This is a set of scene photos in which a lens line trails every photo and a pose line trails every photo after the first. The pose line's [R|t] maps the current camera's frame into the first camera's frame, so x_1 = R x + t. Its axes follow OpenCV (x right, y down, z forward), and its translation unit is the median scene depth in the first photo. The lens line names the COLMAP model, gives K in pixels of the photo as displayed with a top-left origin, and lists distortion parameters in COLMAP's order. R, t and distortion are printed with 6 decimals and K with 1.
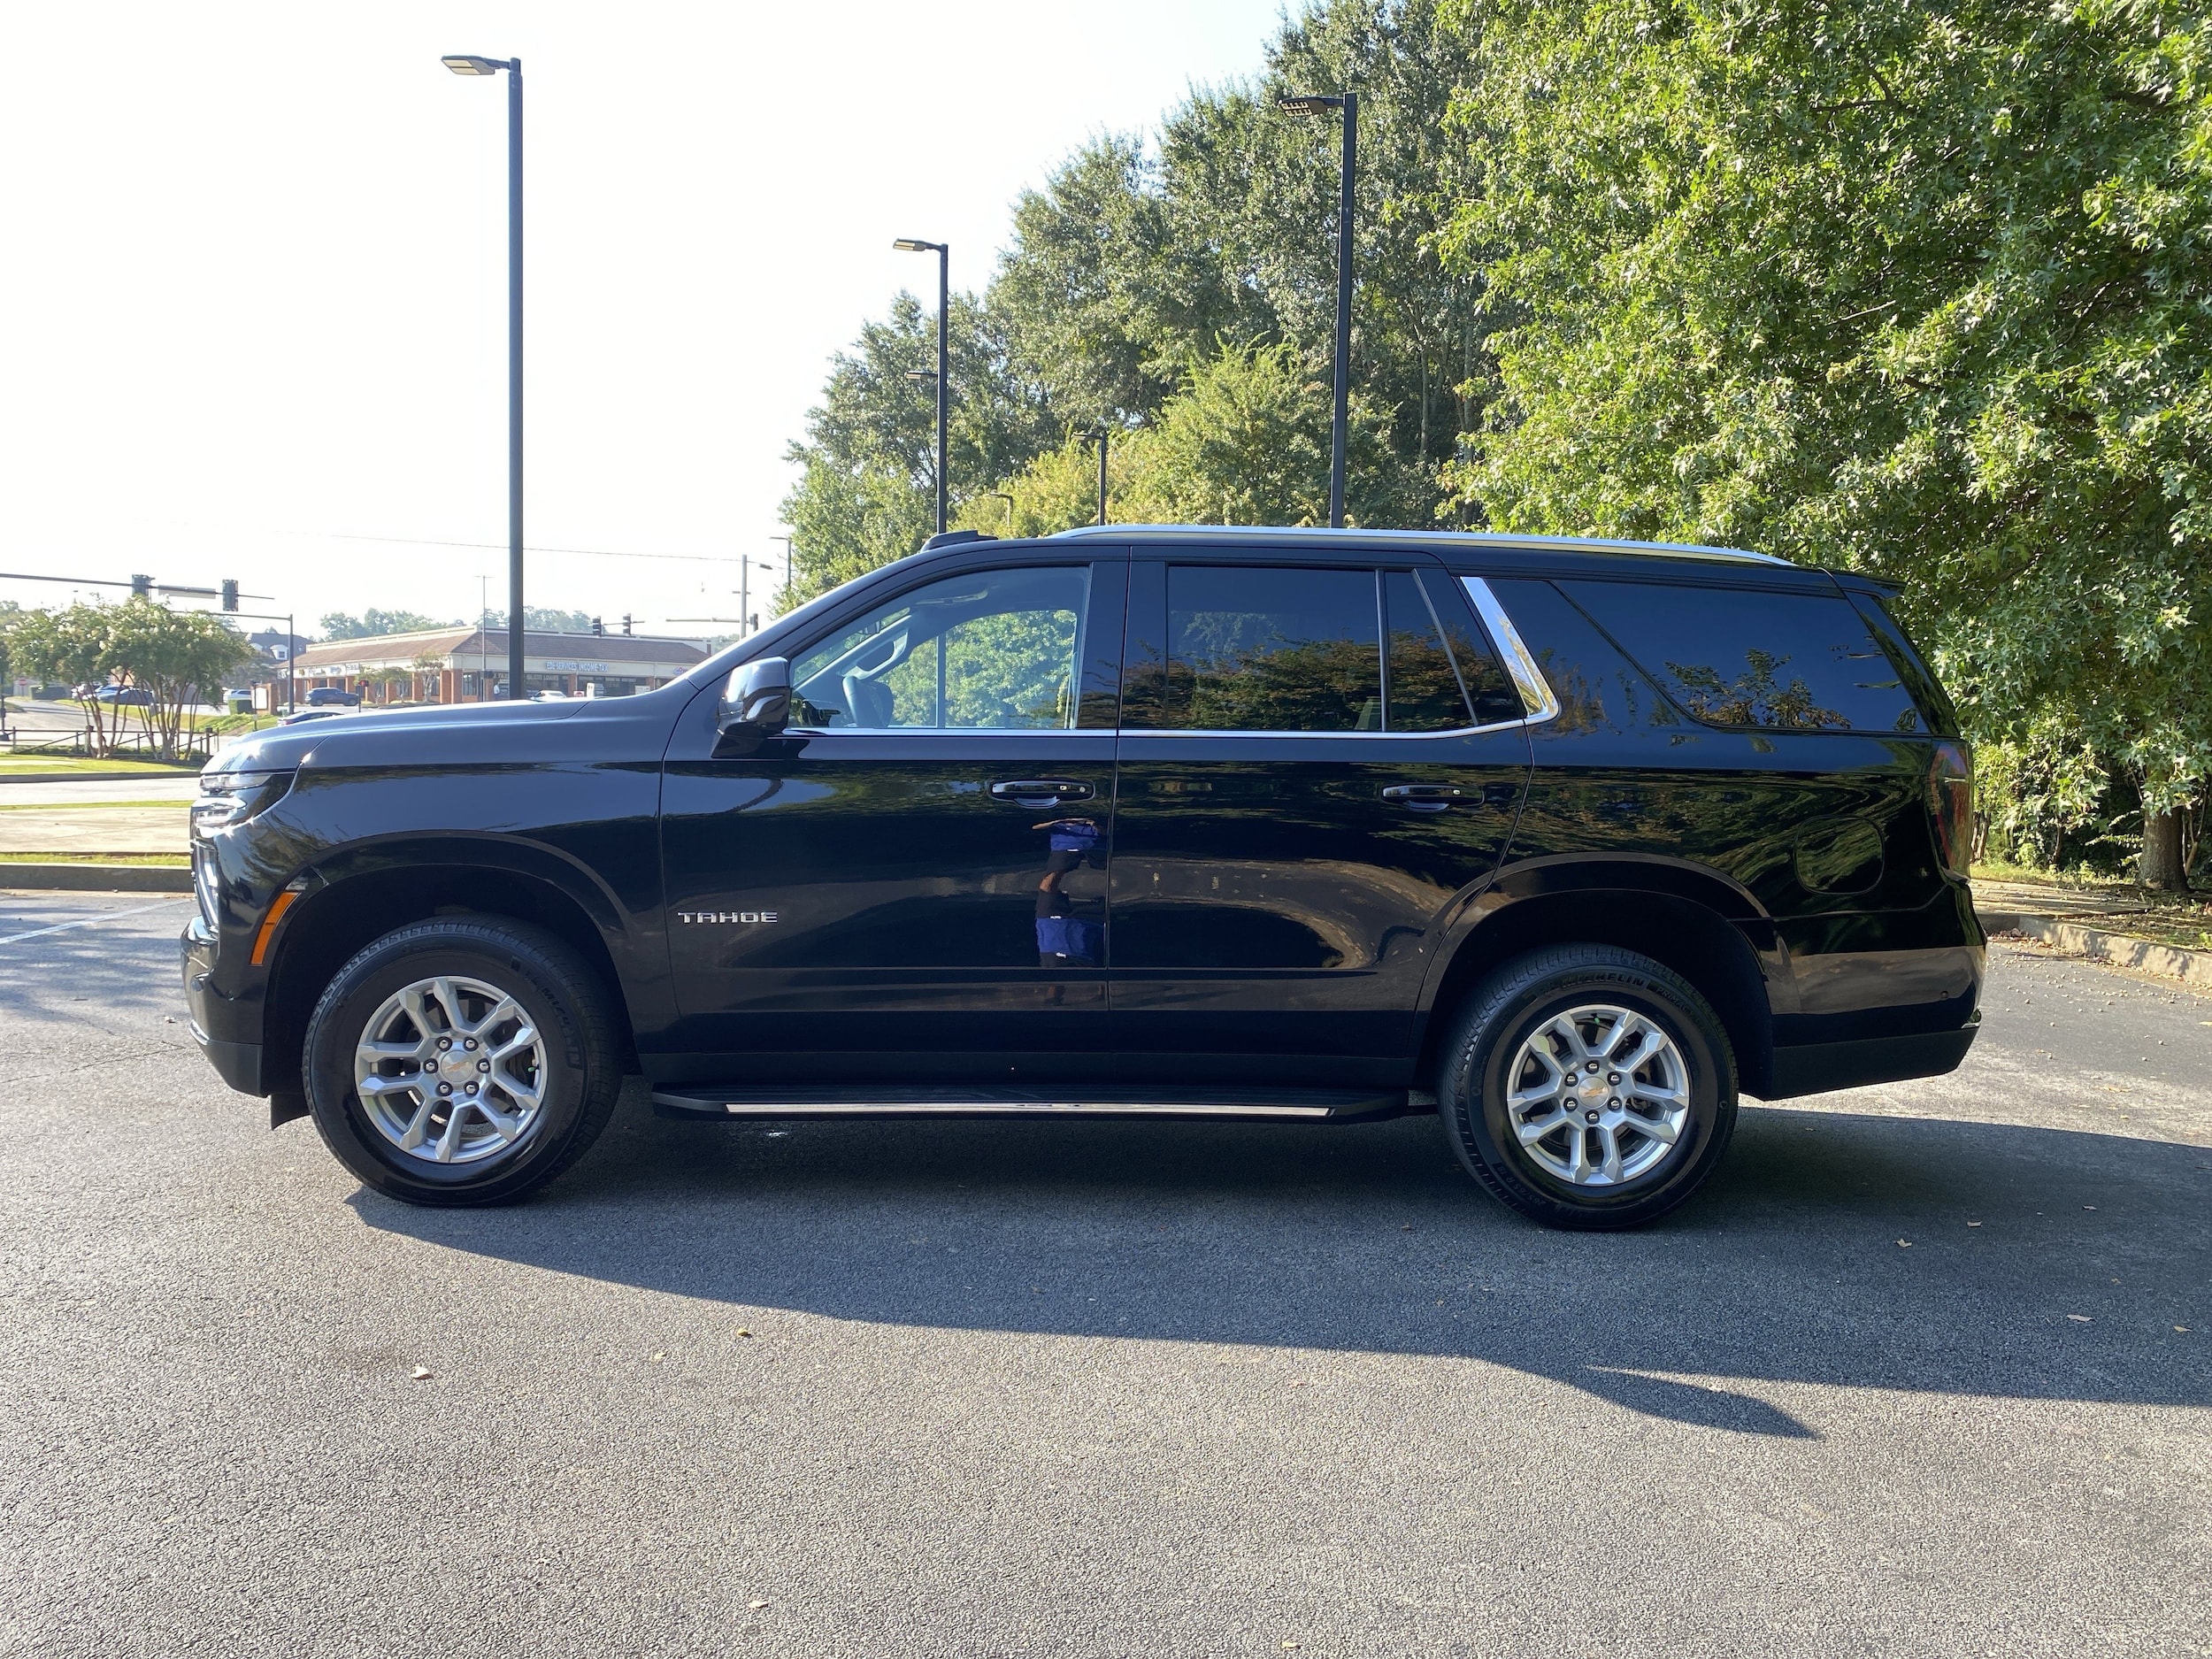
lens RADIAL K [[1694.5, 0, 1106.0], [0, 1694.5, 829.5], [0, 0, 1]] dist [-0.001655, 0.012248]
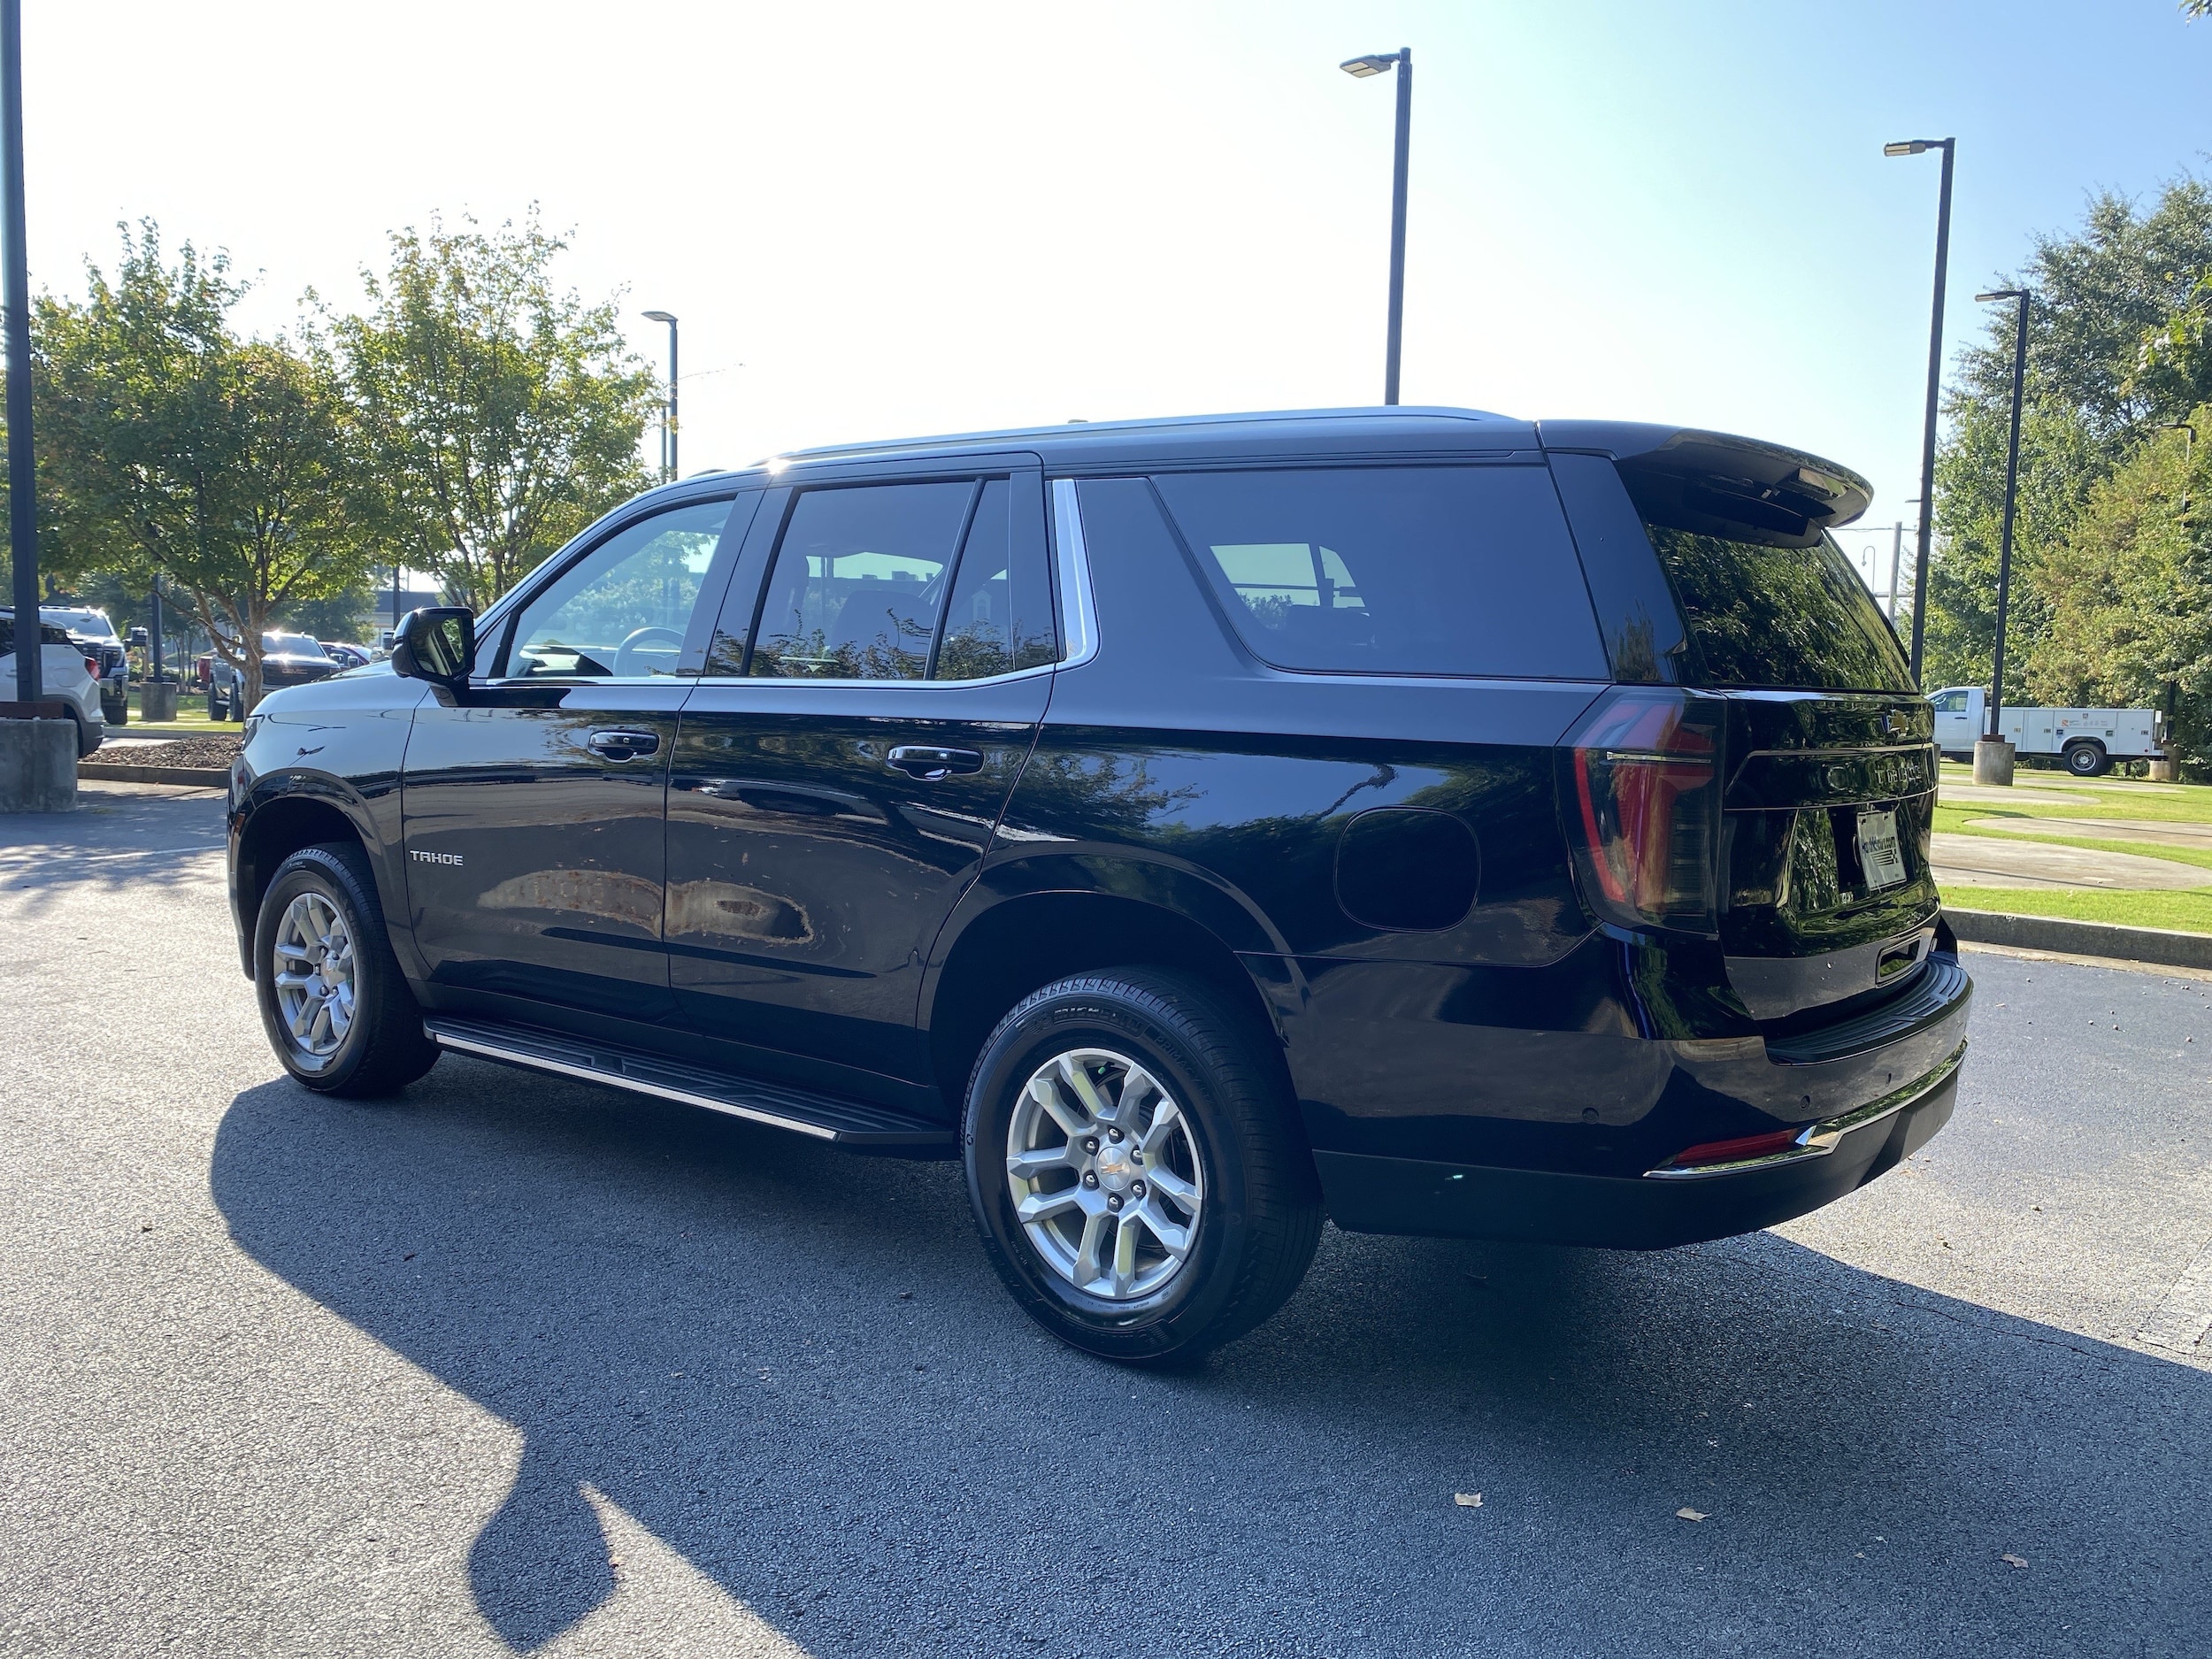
lens RADIAL K [[1694.5, 0, 1106.0], [0, 1694.5, 829.5], [0, 0, 1]] dist [-0.001655, 0.012248]
pose [[0.774909, 0.043362, -0.630584, 0.725374], [-0.037754, 0.999038, 0.022304, -0.008449], [0.630945, 0.006524, 0.775801, 0.413952]]
